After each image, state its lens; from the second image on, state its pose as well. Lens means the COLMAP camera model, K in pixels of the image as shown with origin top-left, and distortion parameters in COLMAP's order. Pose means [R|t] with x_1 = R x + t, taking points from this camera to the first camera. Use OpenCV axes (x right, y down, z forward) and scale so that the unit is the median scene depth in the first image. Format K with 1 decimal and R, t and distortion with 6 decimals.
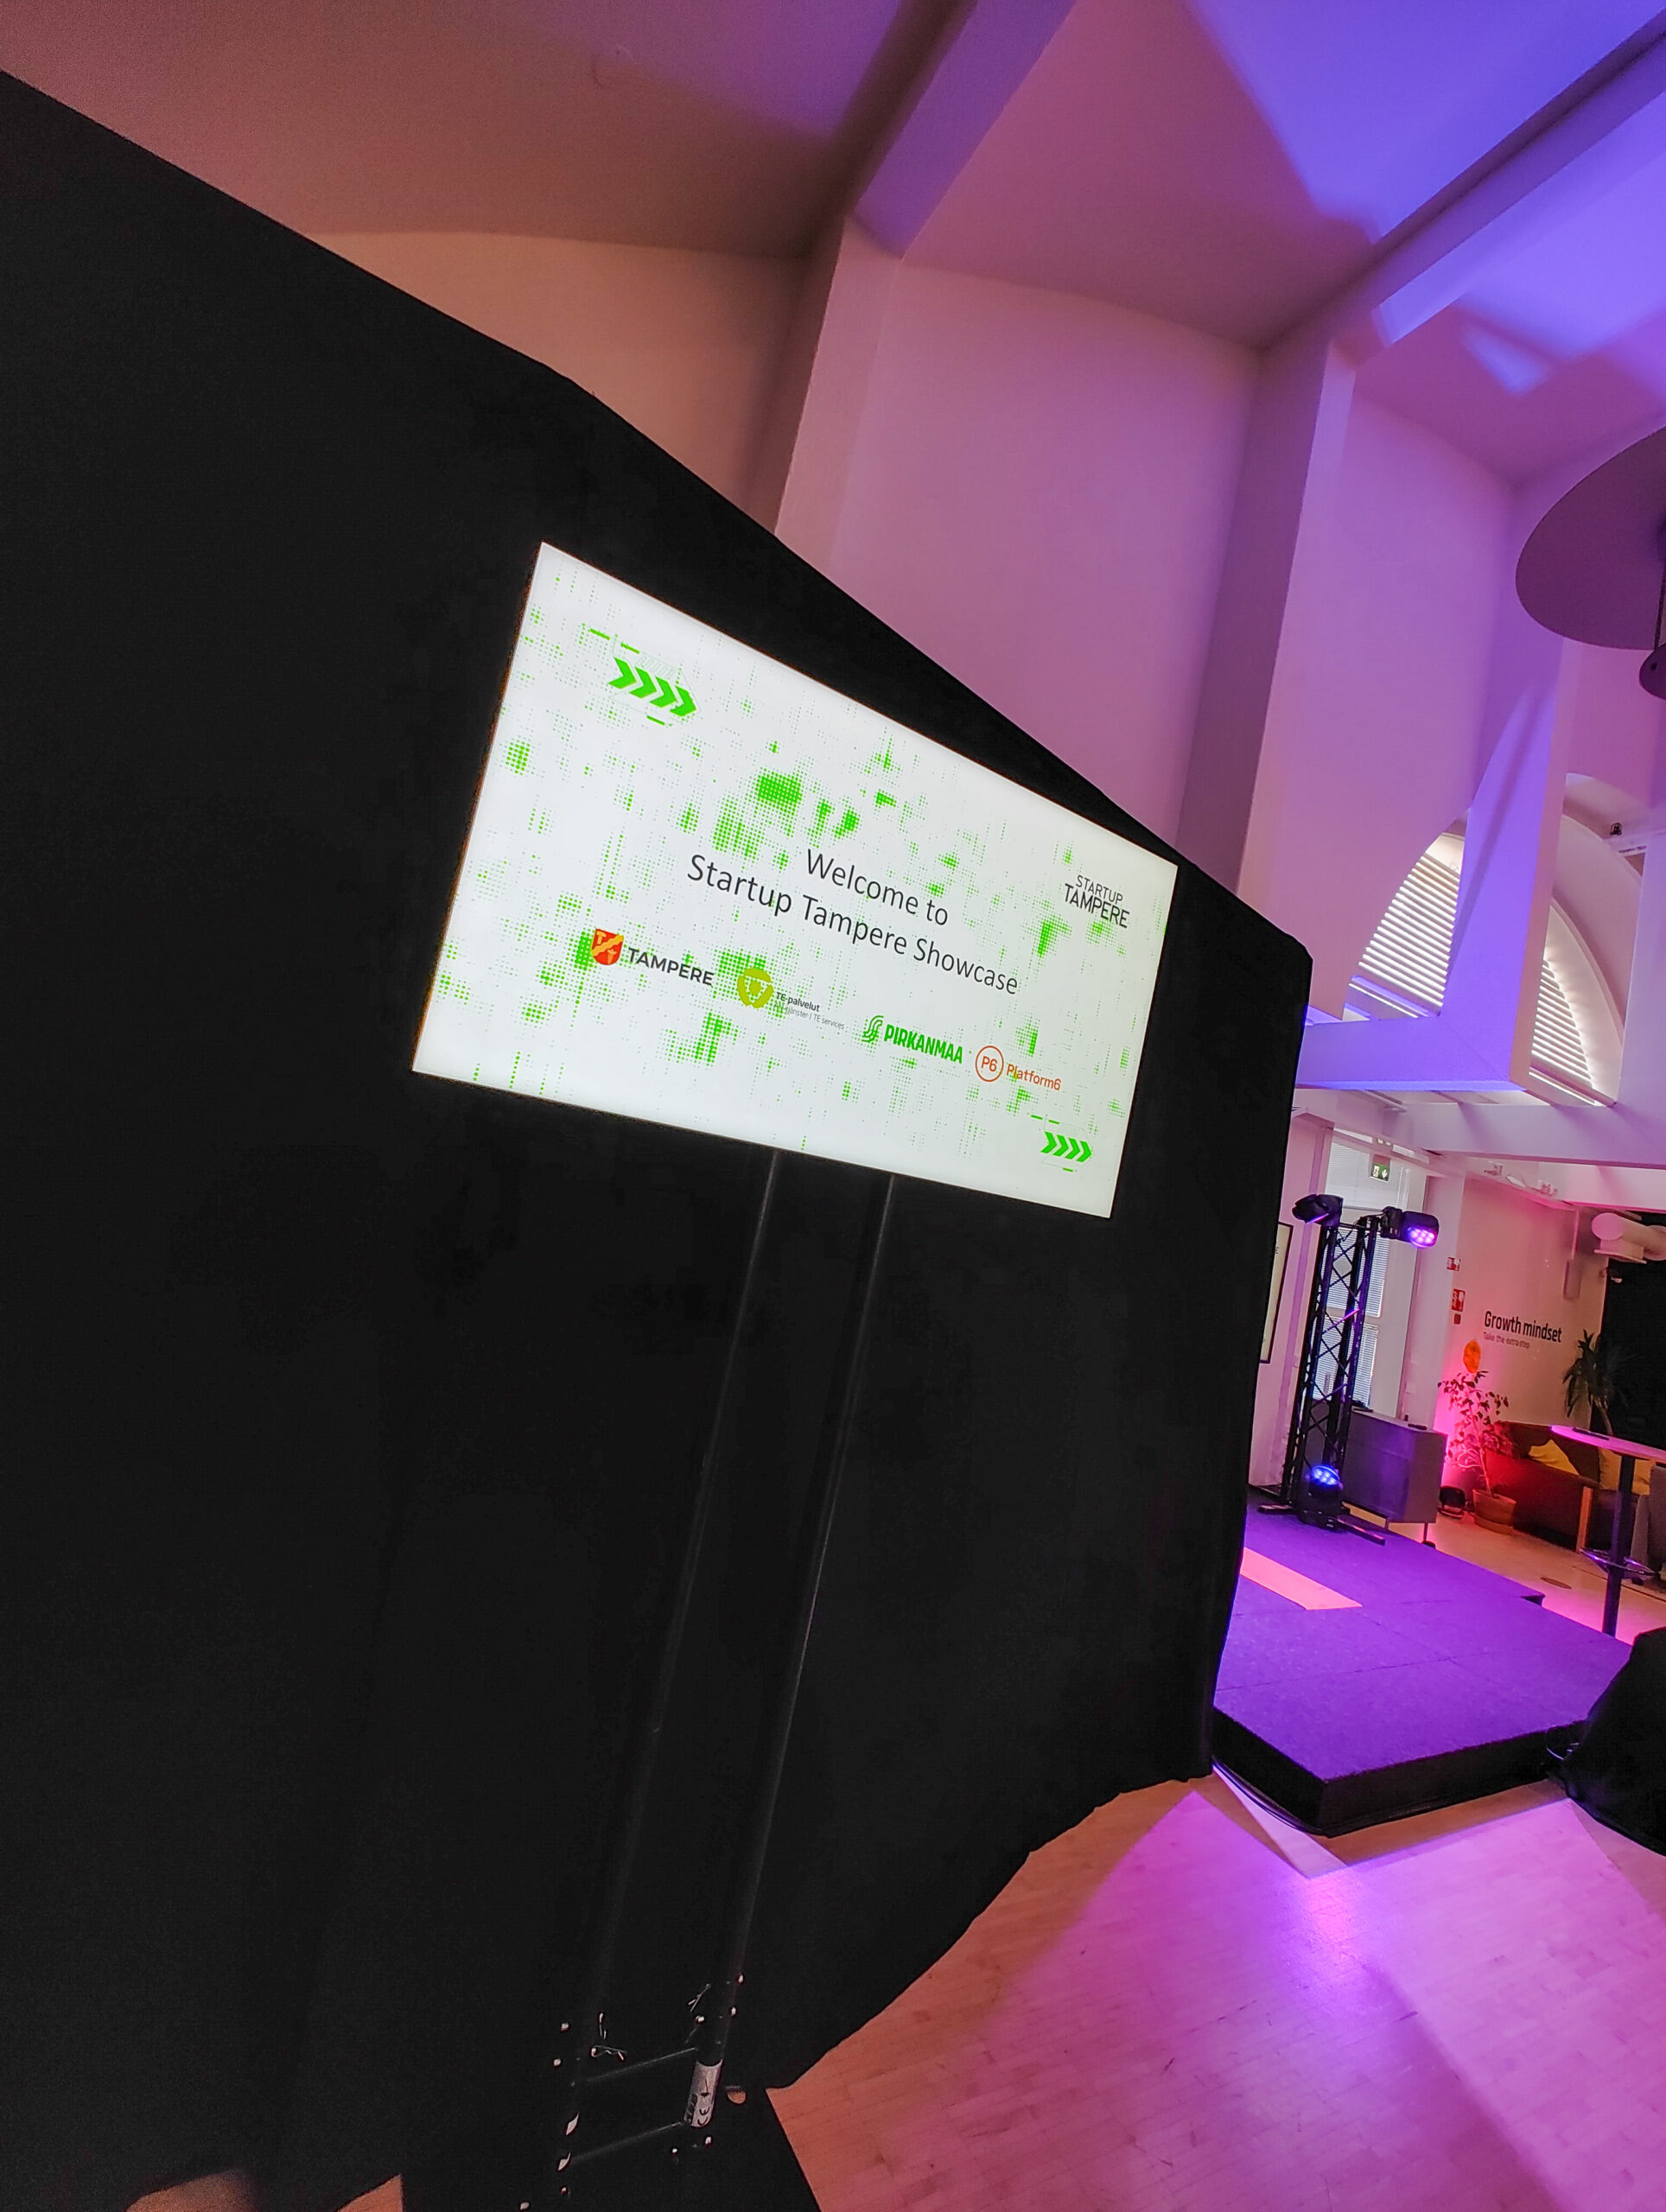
lens RADIAL K [[938.6, 0, 833.0], [0, 938.6, 1106.0], [0, 0, 1]] dist [0.001006, 0.000053]
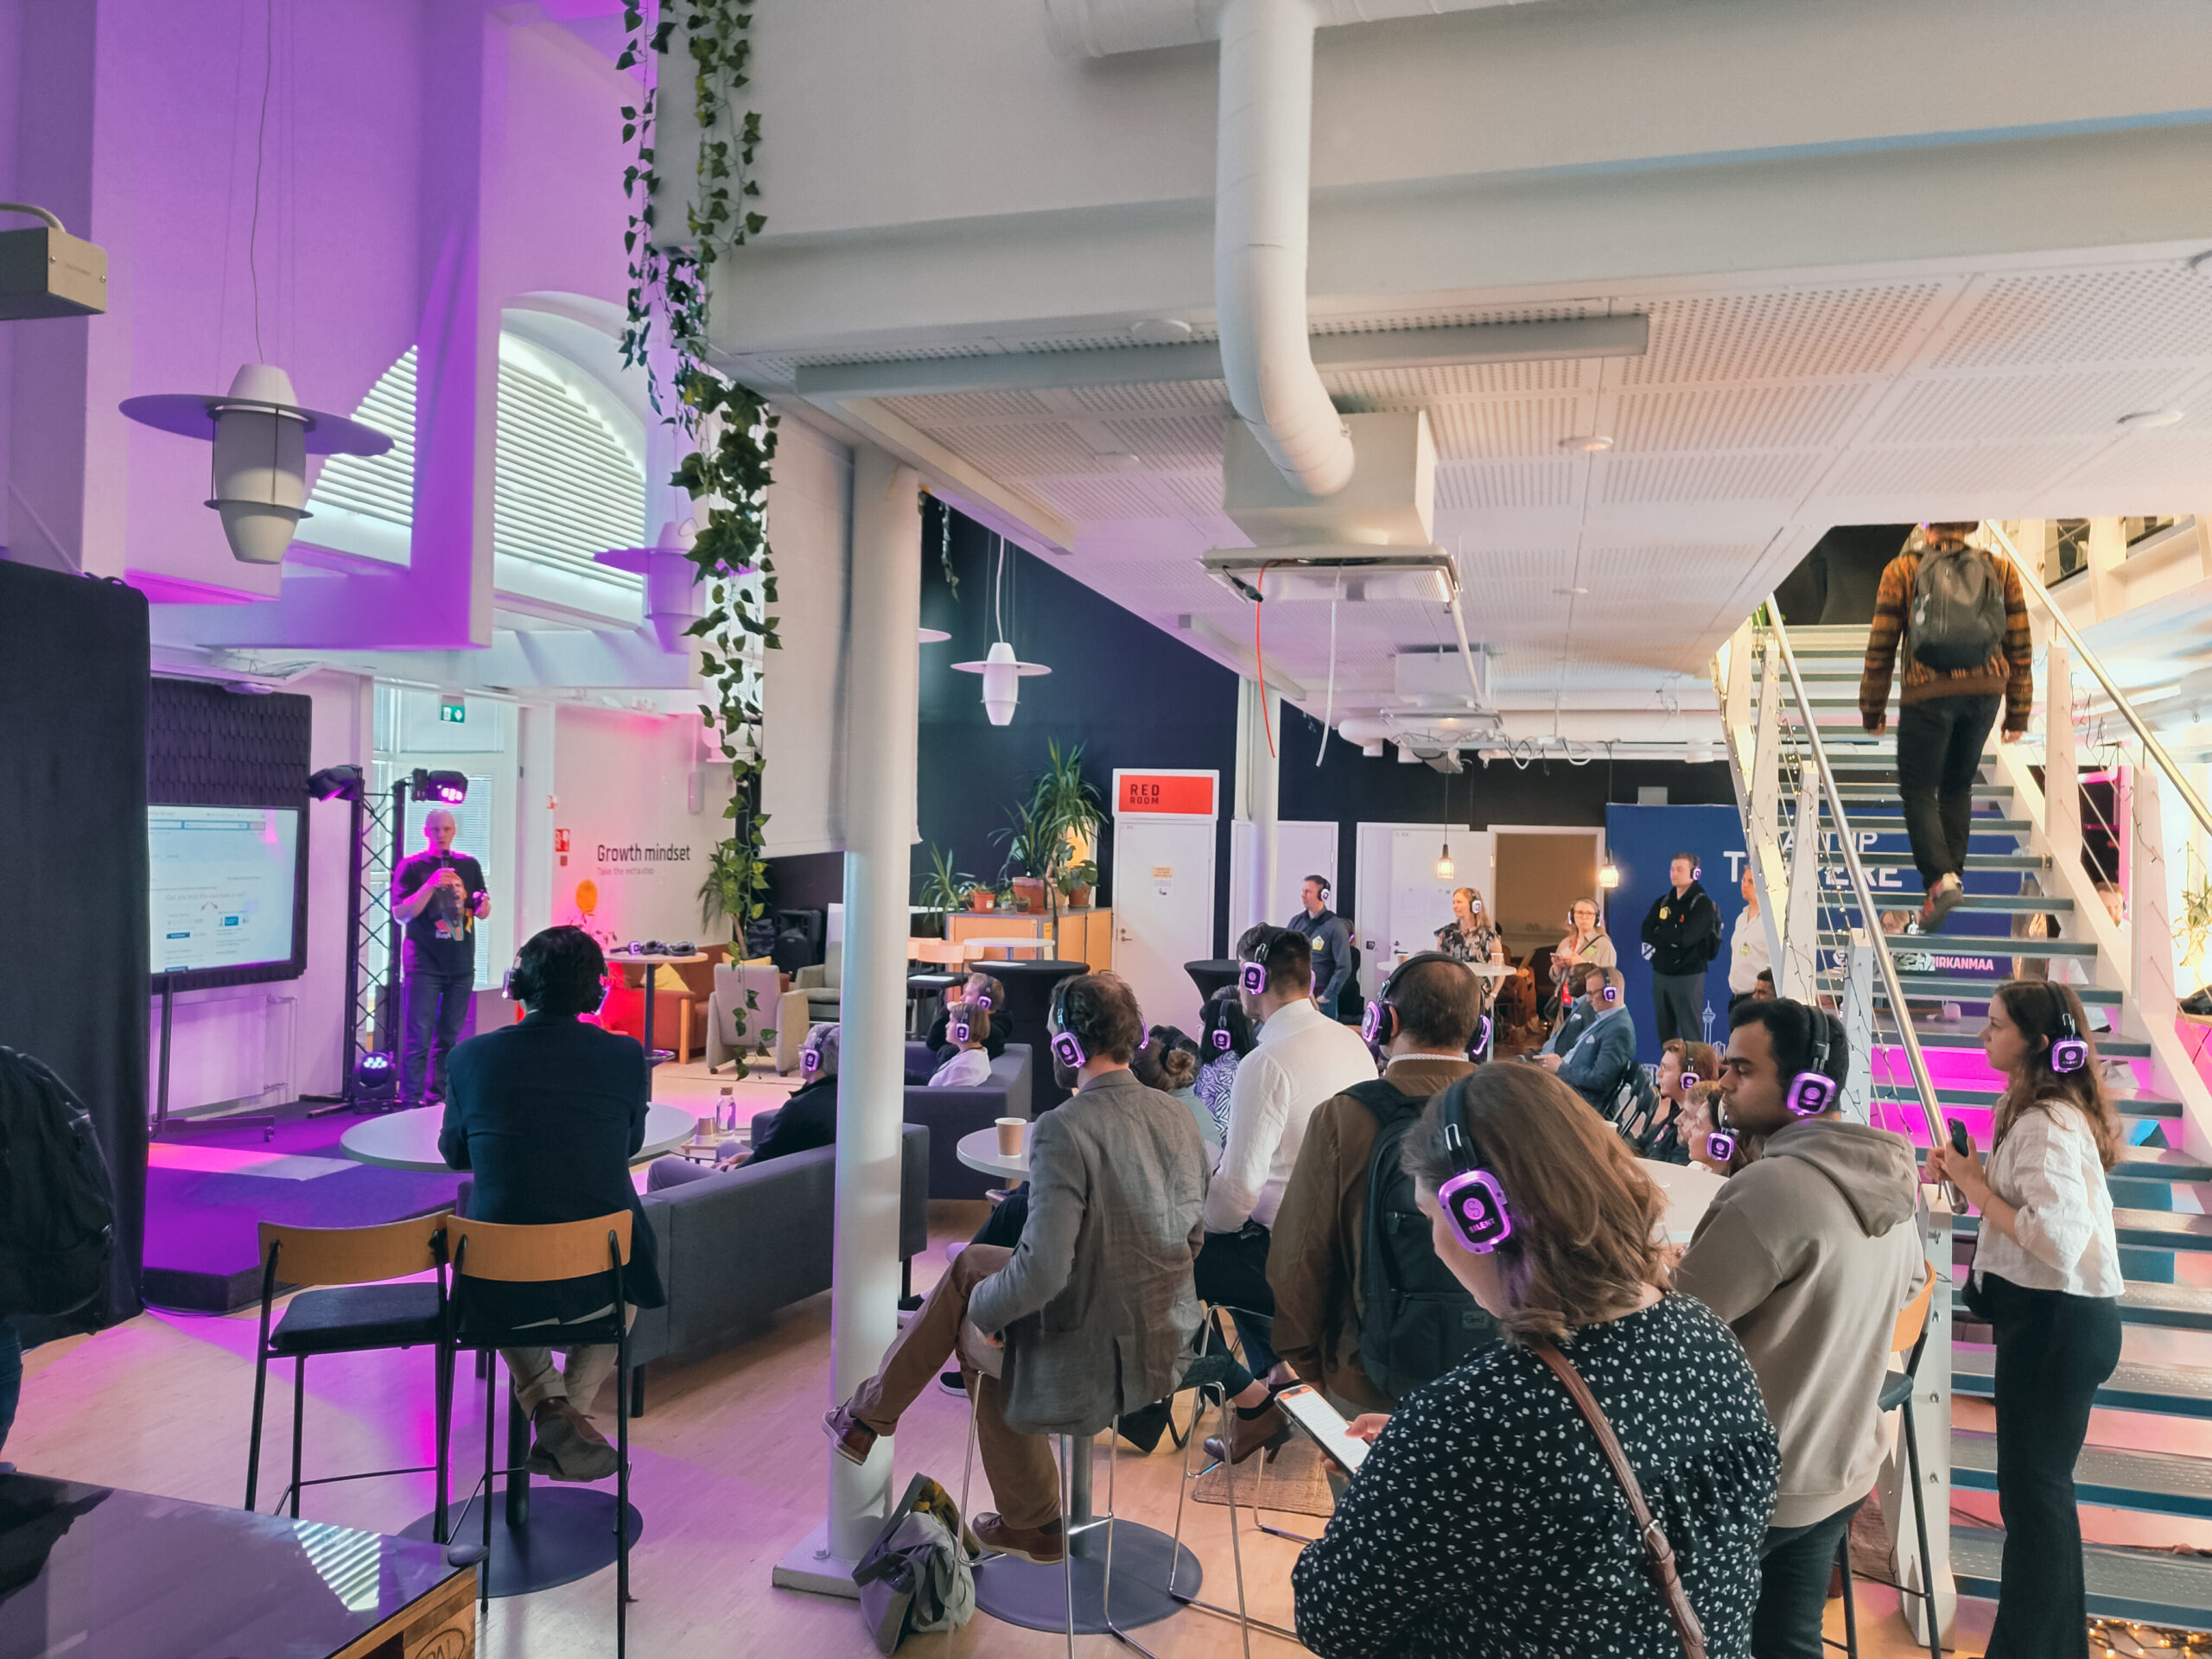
lens RADIAL K [[1524.2, 0, 1106.0], [0, 1524.2, 829.5], [0, 0, 1]] dist [-0.002606, -0.002265]
pose [[0.694702, -0.175043, 0.697674, 0.004648], [0.040878, 0.977978, 0.204666, -0.122067], [-0.718135, -0.113663, 0.686559, -0.566396]]
